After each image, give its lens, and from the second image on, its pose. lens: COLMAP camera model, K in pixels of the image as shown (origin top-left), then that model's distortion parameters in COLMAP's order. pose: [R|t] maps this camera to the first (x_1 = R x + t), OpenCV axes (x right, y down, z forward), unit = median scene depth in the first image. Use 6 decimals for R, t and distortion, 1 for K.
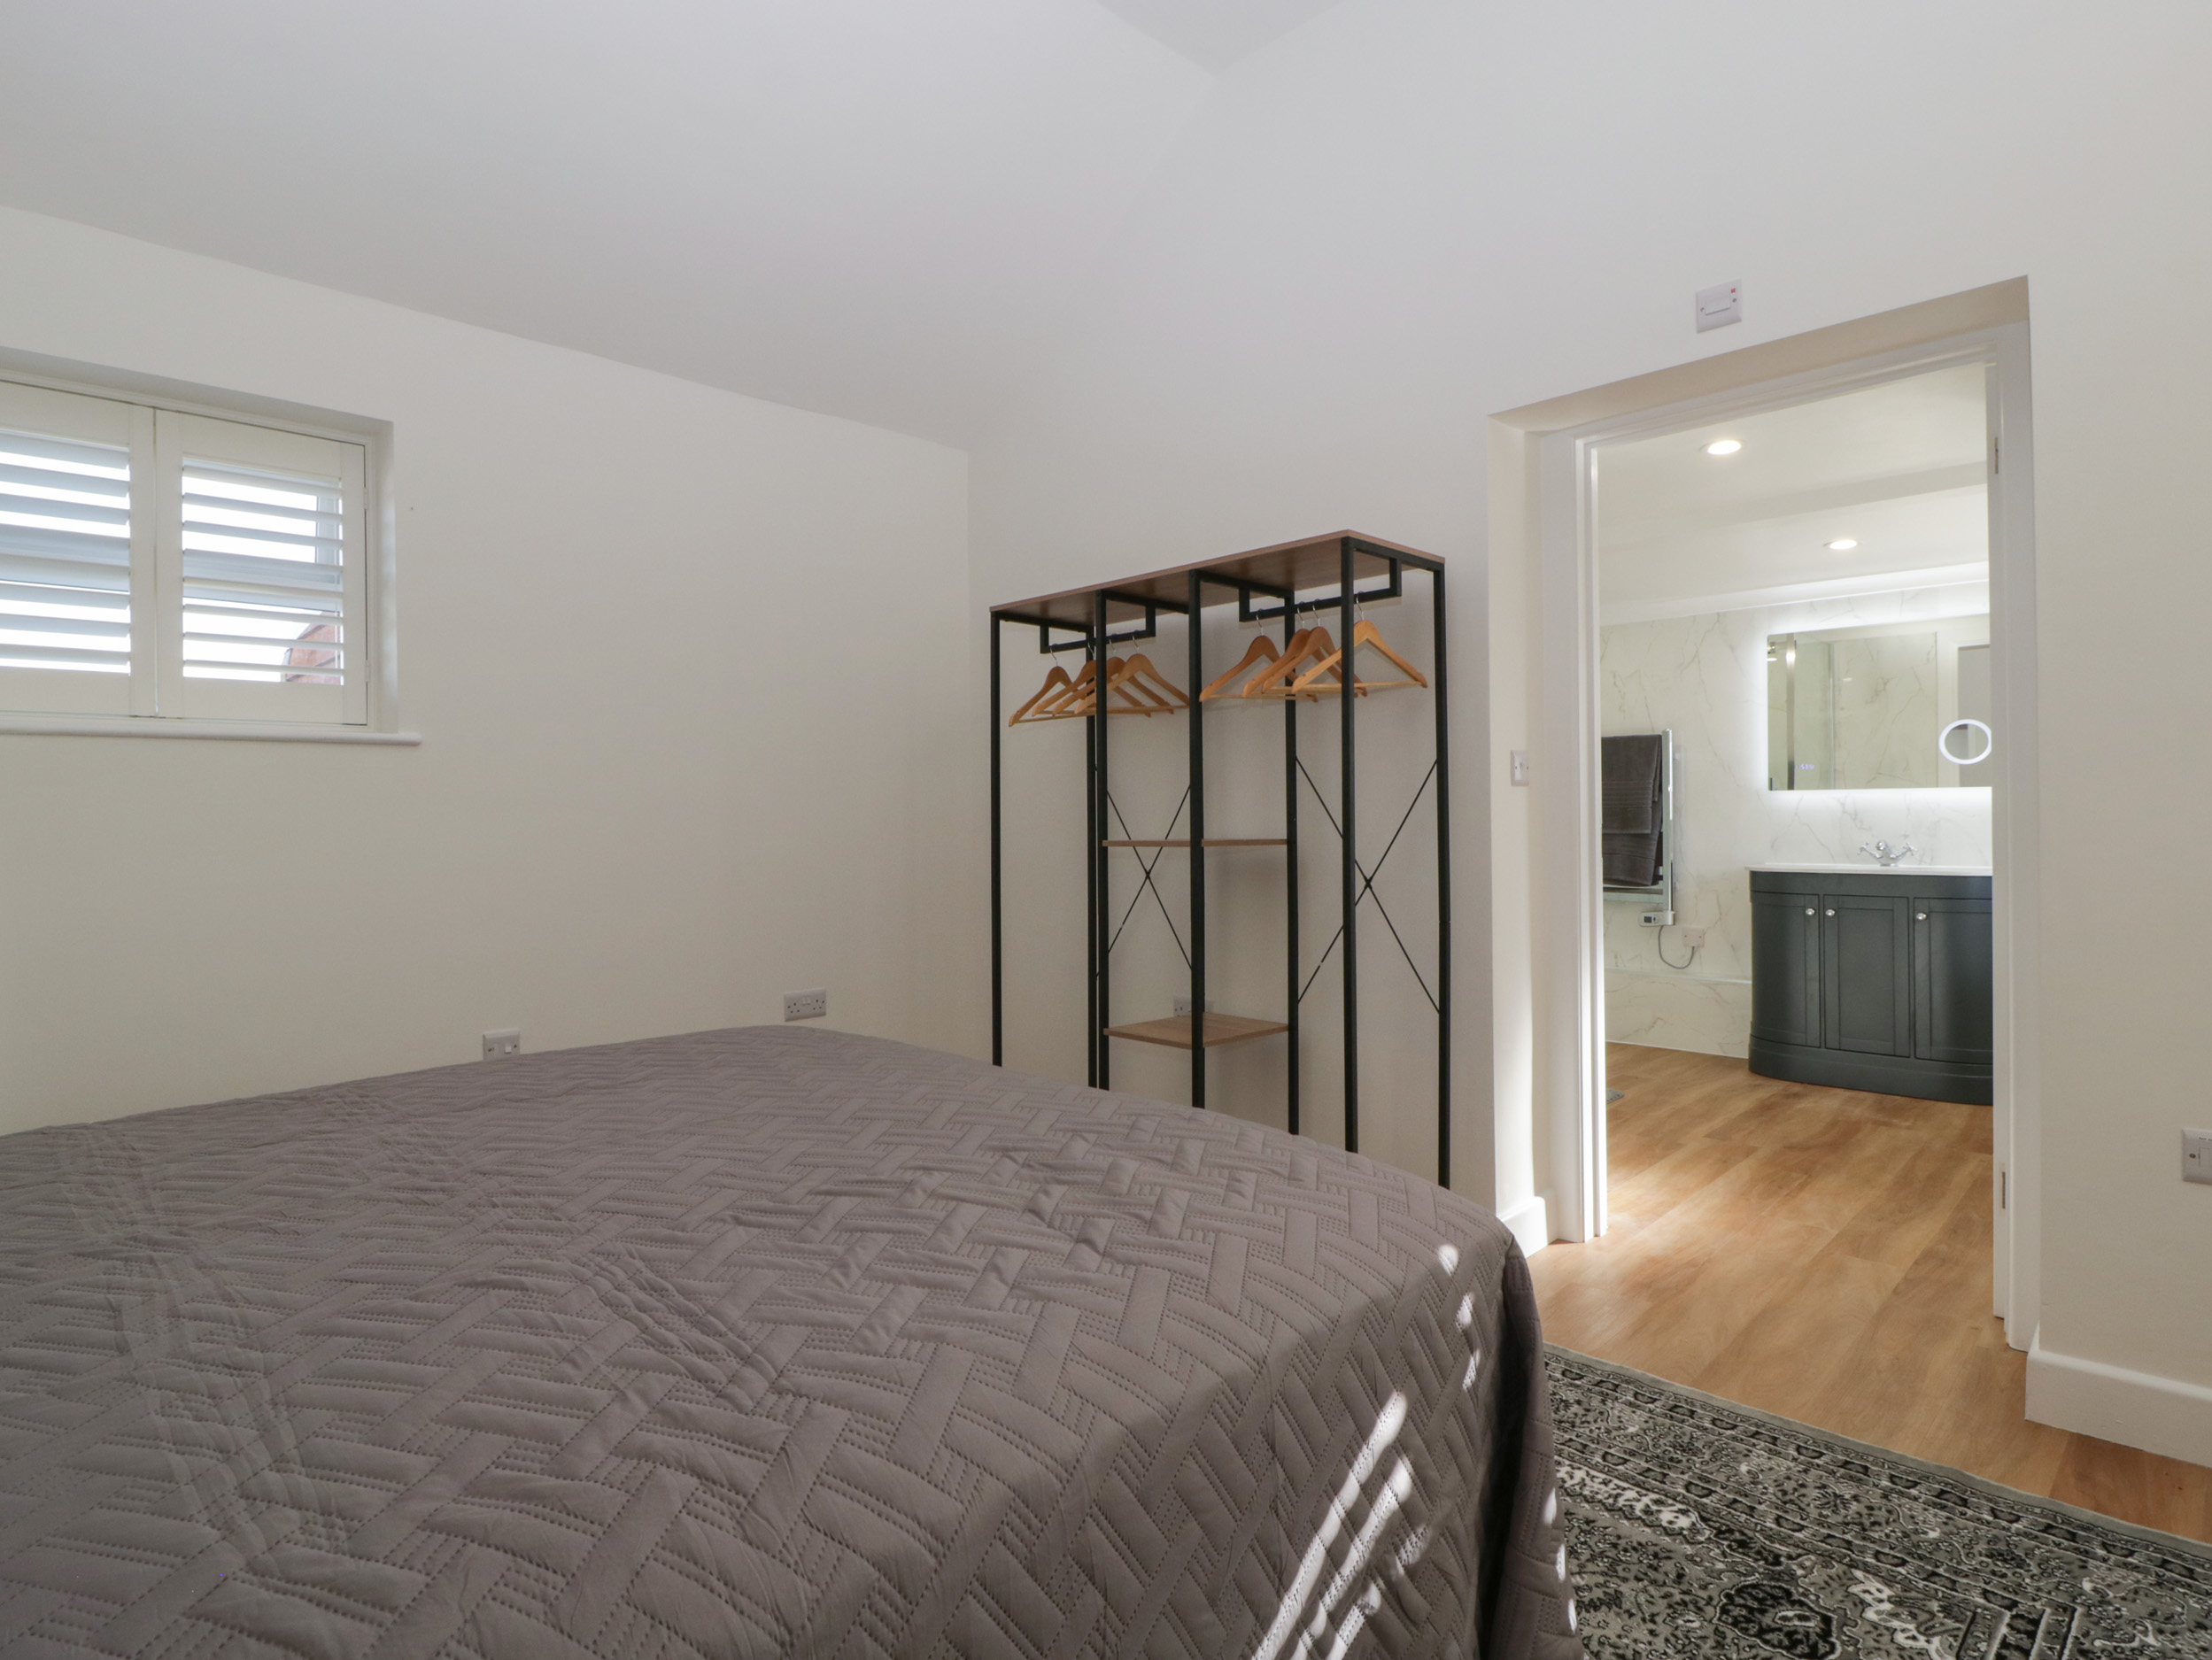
lens RADIAL K [[1169.8, 0, 1091.2], [0, 1169.8, 806.6], [0, 0, 1]] dist [0.001332, -0.014369]
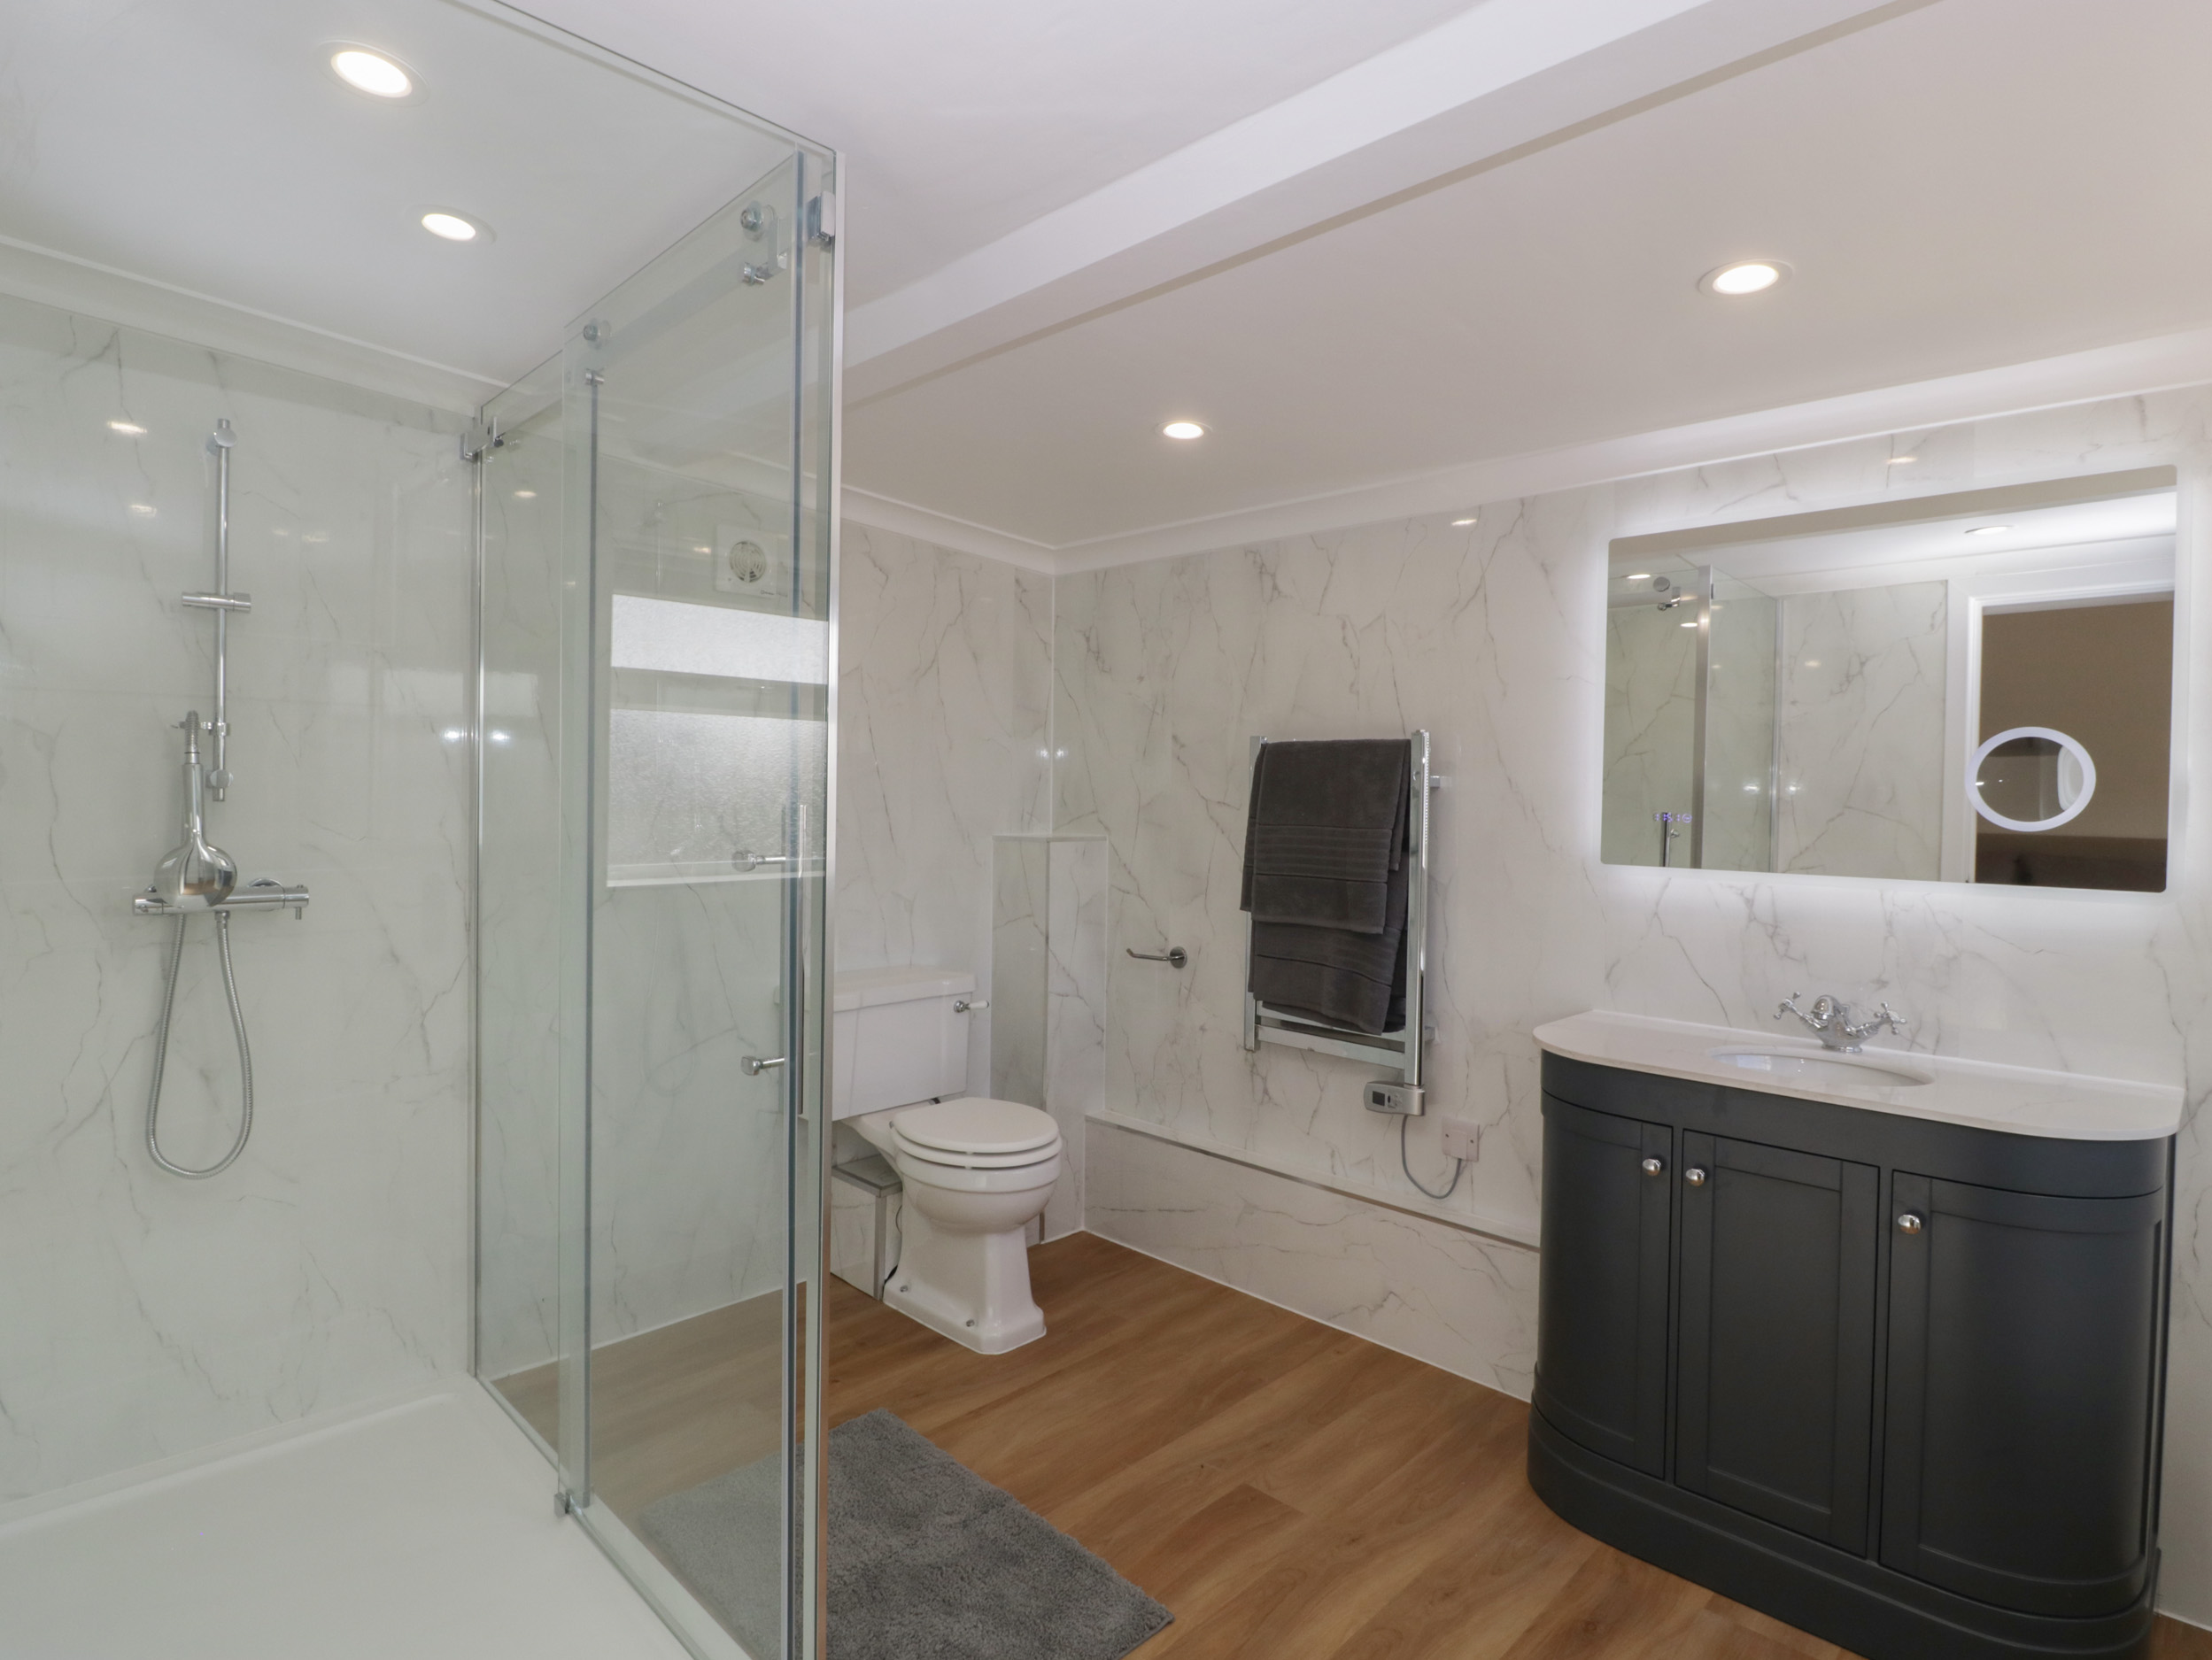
lens RADIAL K [[1169.8, 0, 1091.2], [0, 1169.8, 806.6], [0, 0, 1]] dist [0.001332, -0.014369]
pose [[0.999649, 0.025274, 0.007976, 0.353680], [-0.025392, 0.999564, 0.015080, -0.037714], [-0.007592, -0.015277, 0.999854, 0.504049]]
